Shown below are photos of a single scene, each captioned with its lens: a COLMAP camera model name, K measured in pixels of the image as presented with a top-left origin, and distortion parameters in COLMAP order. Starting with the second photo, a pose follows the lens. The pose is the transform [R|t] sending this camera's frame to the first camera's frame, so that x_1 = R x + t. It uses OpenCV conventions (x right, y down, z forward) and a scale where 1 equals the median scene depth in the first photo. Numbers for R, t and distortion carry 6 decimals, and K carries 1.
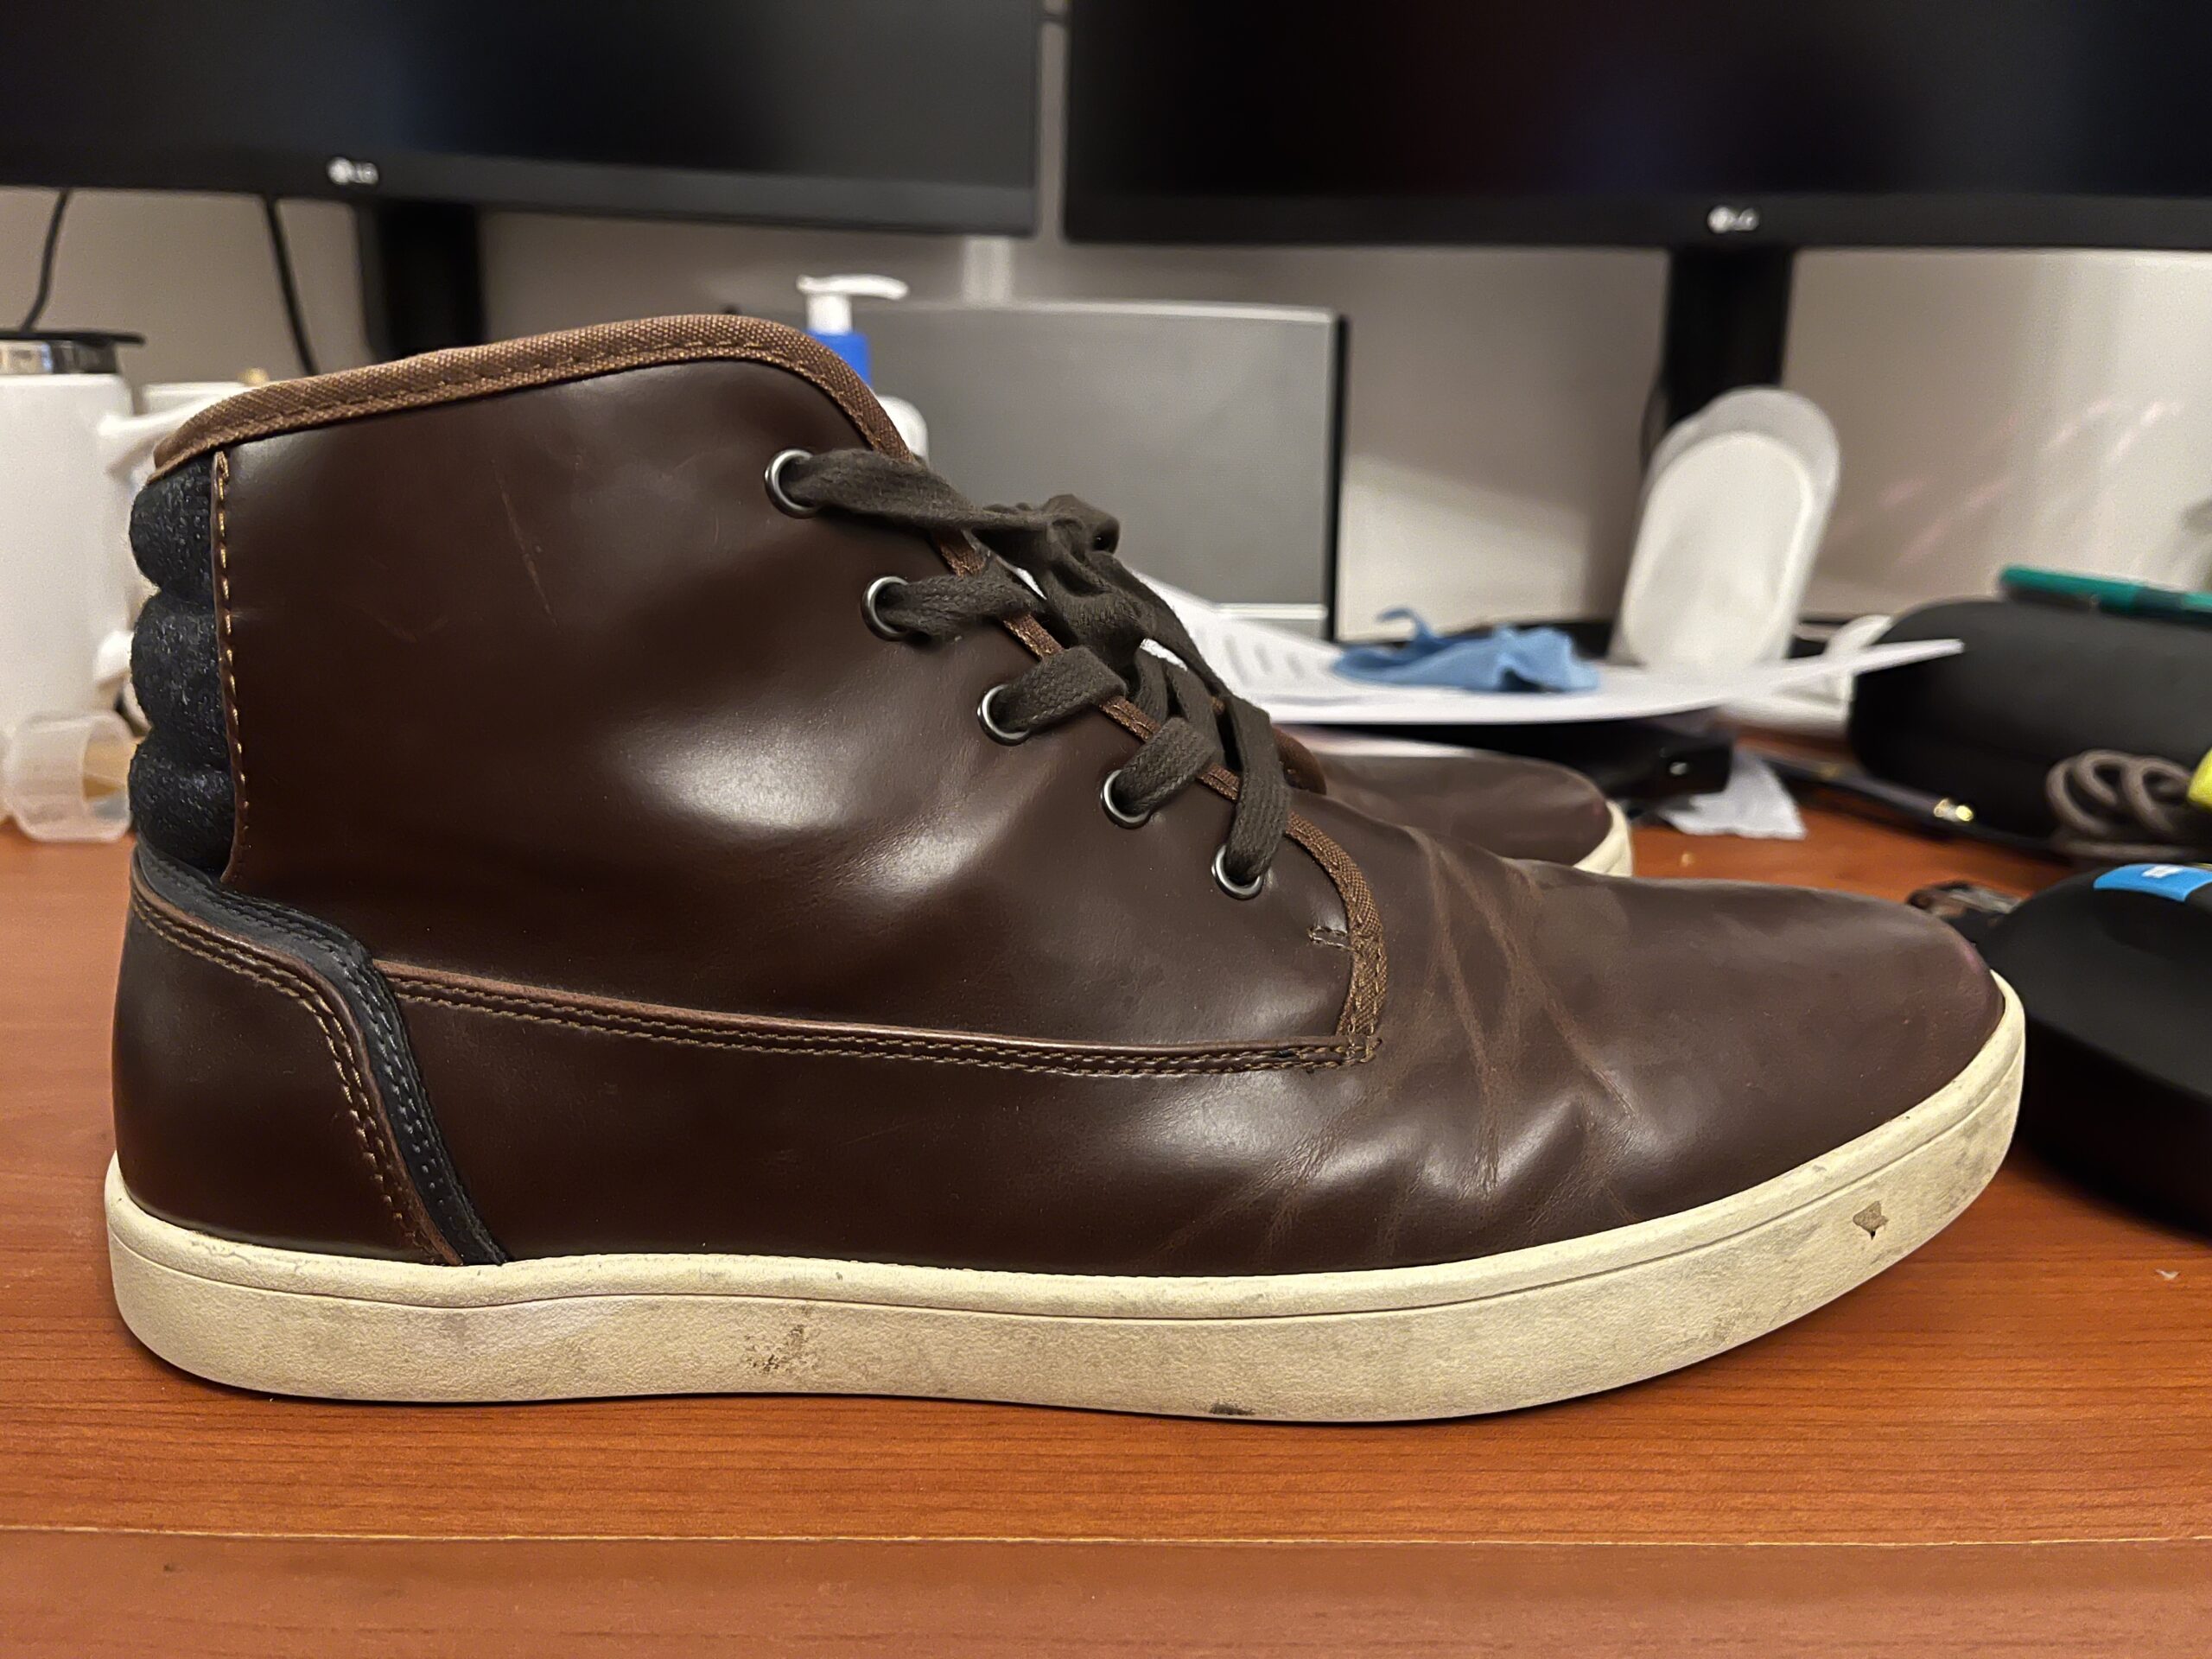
lens RADIAL K [[1666.0, 0, 1079.9], [0, 1666.0, 823.1], [0, 0, 1]] dist [0.081771, -0.135810]
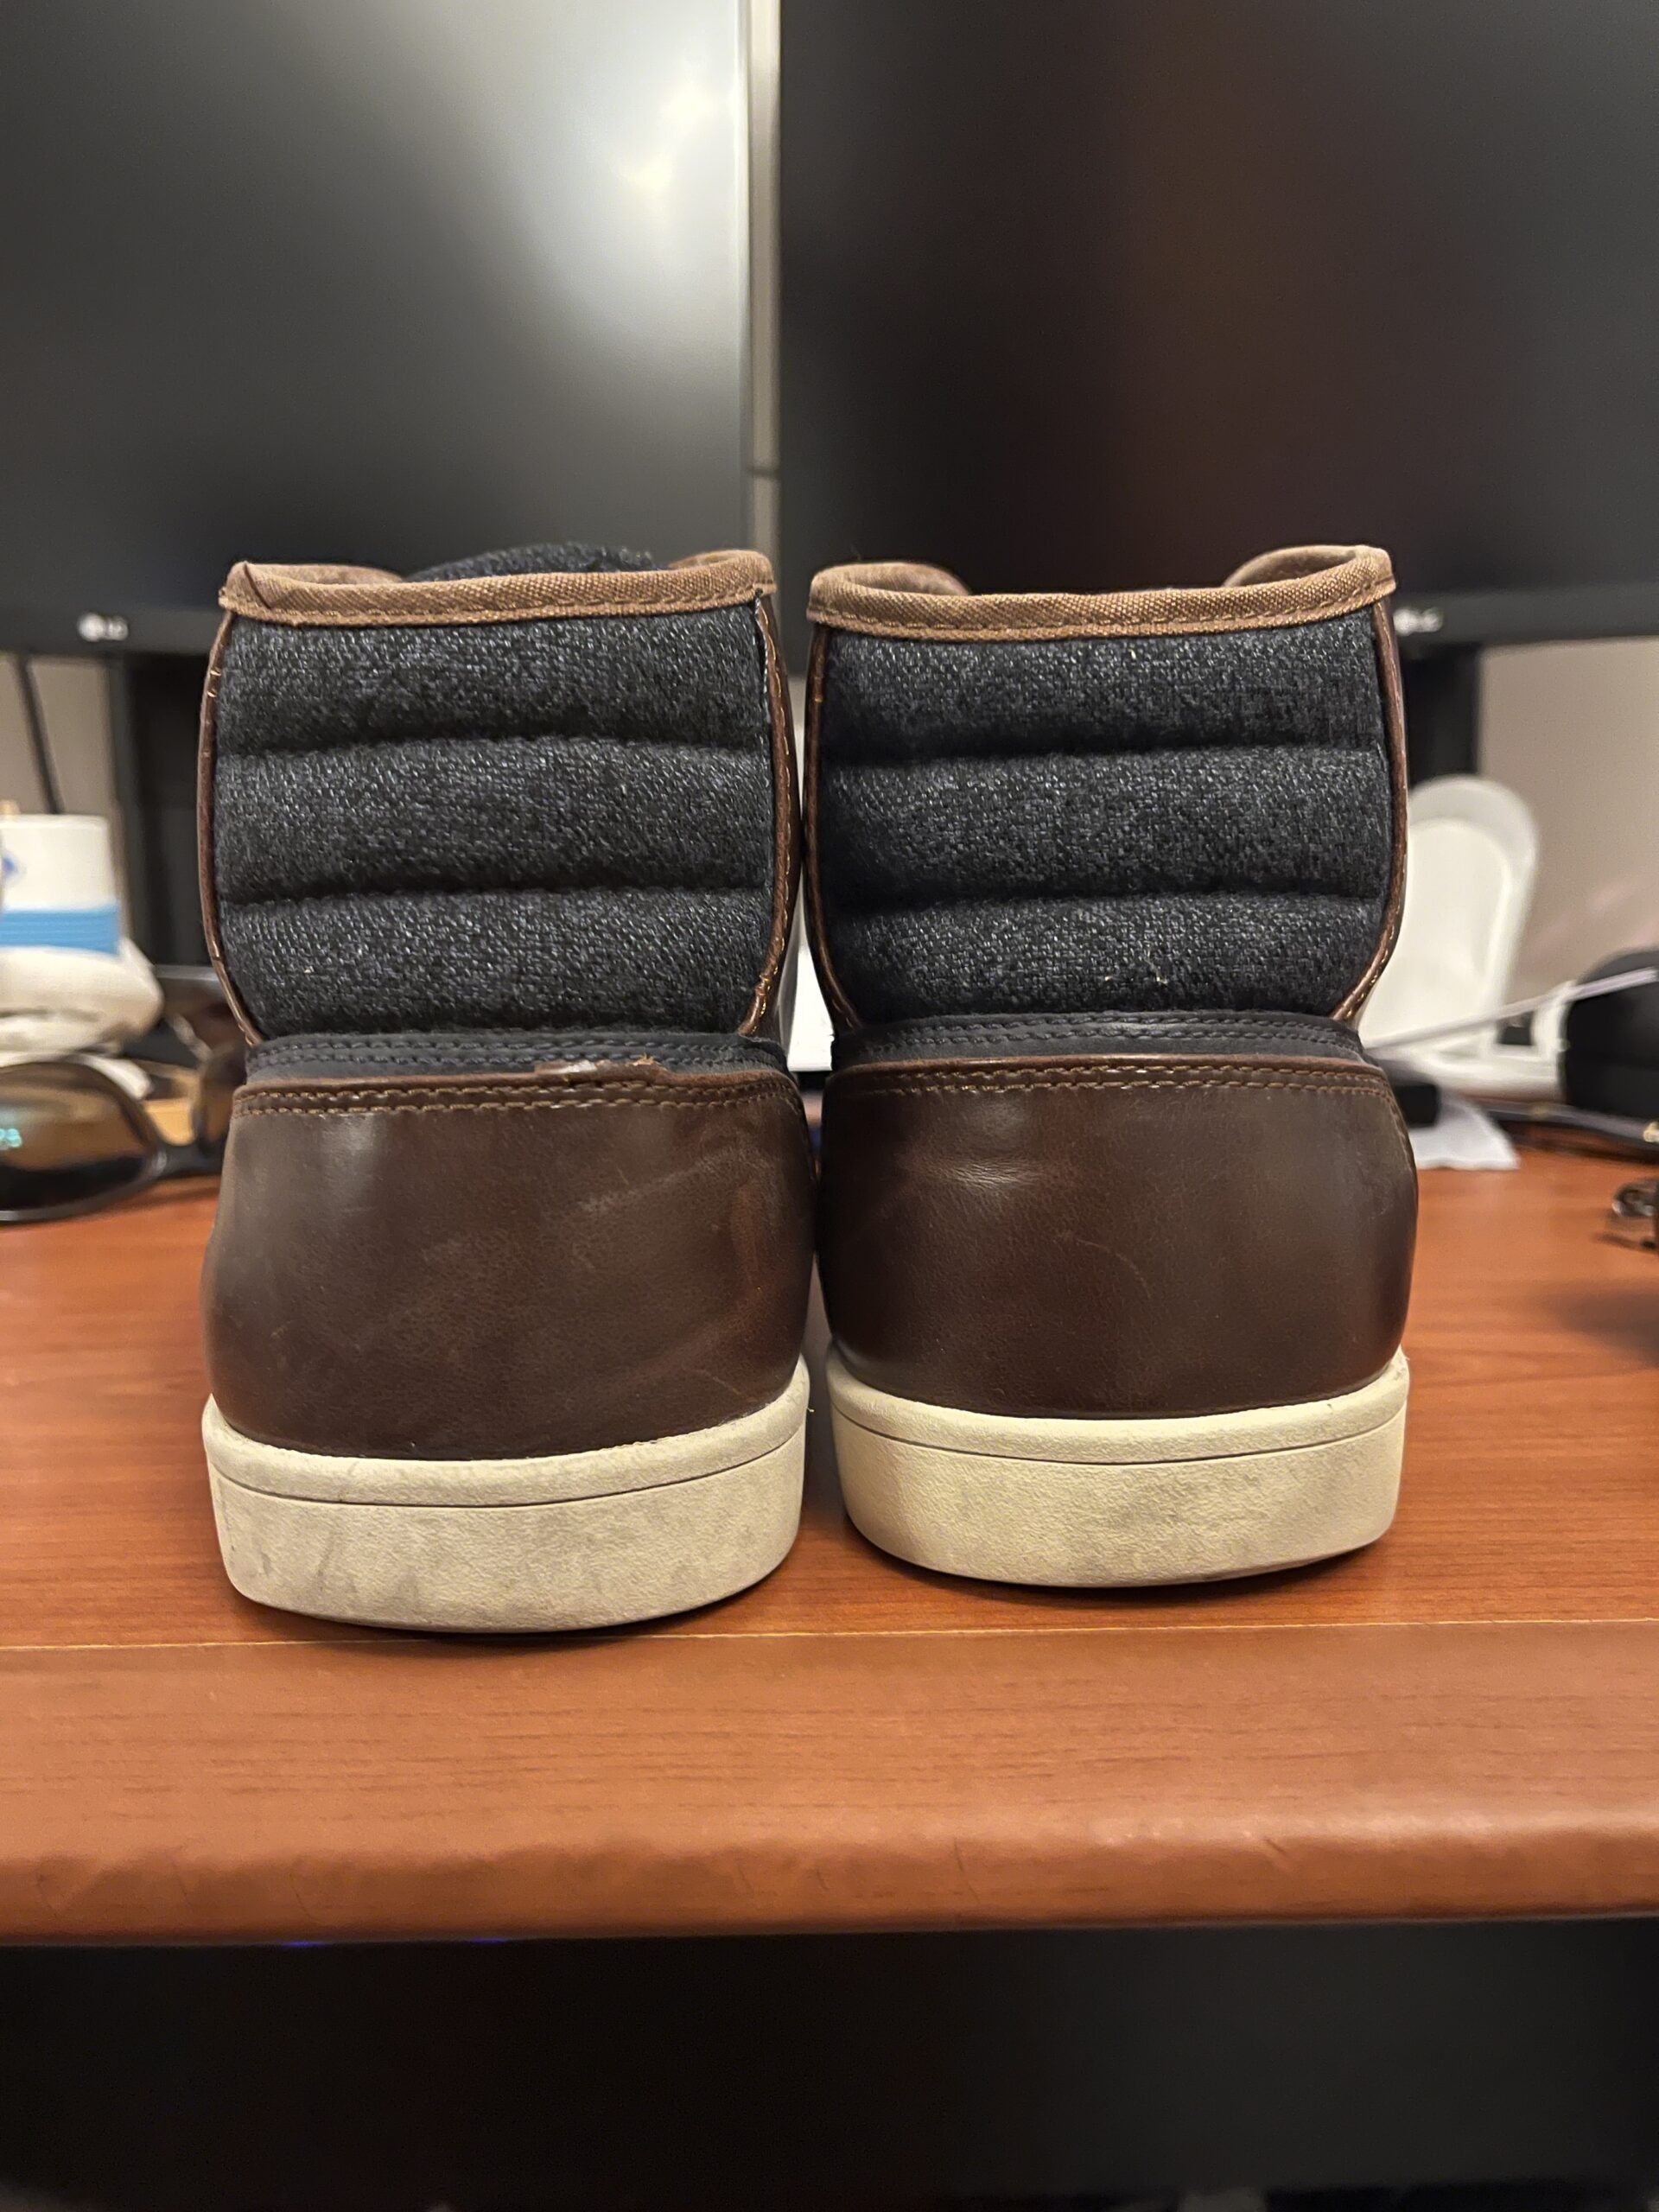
lens RADIAL K [[1676.5, 0, 798.4], [0, 1676.5, 1151.9], [0, 0, 1]] dist [0.033690, -0.047473]
pose [[0.999439, -0.029875, -0.015116, 0.037632], [0.028068, 0.993735, -0.108178, 0.232909], [0.018253, 0.107693, 0.994017, -0.028308]]
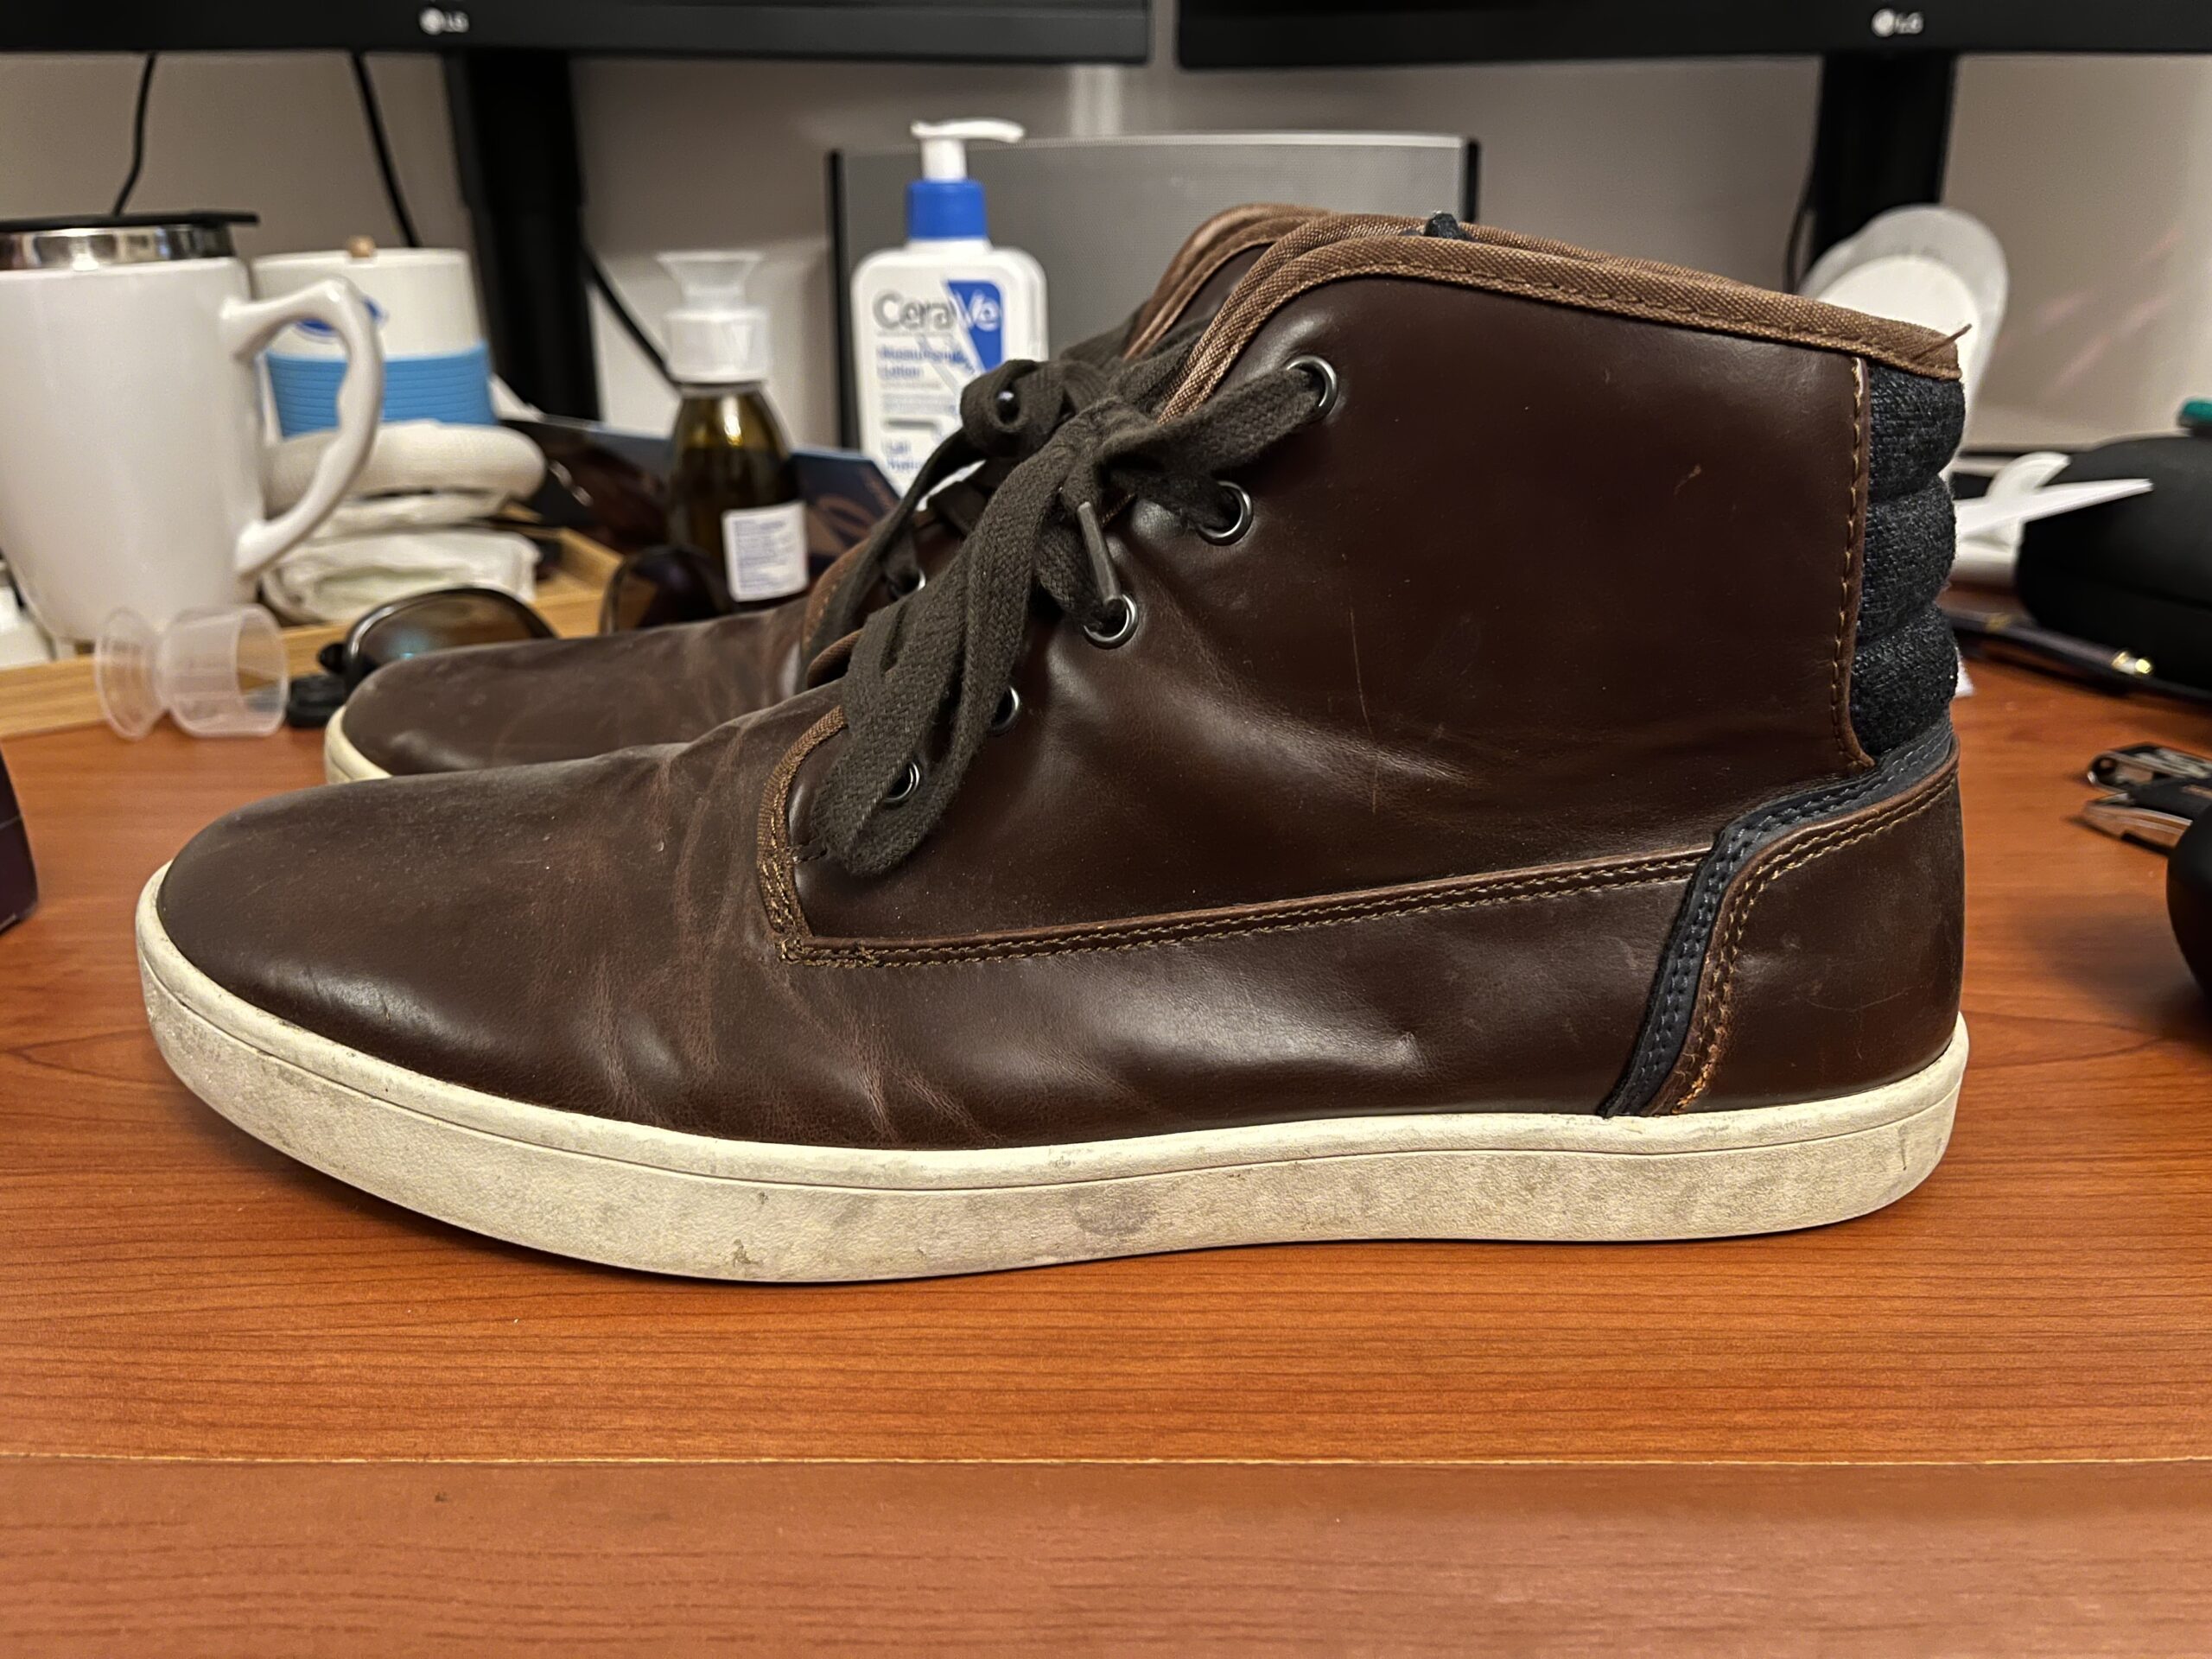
lens RADIAL K [[1676.5, 0, 1106.0], [0, 1676.5, 829.5], [0, 0, 1]] dist [0.033690, -0.047473]
pose [[0.999067, -0.017468, -0.039486, -0.076420], [0.021424, 0.994543, 0.102100, -0.057618], [0.037487, -0.102851, 0.993990, 0.020522]]
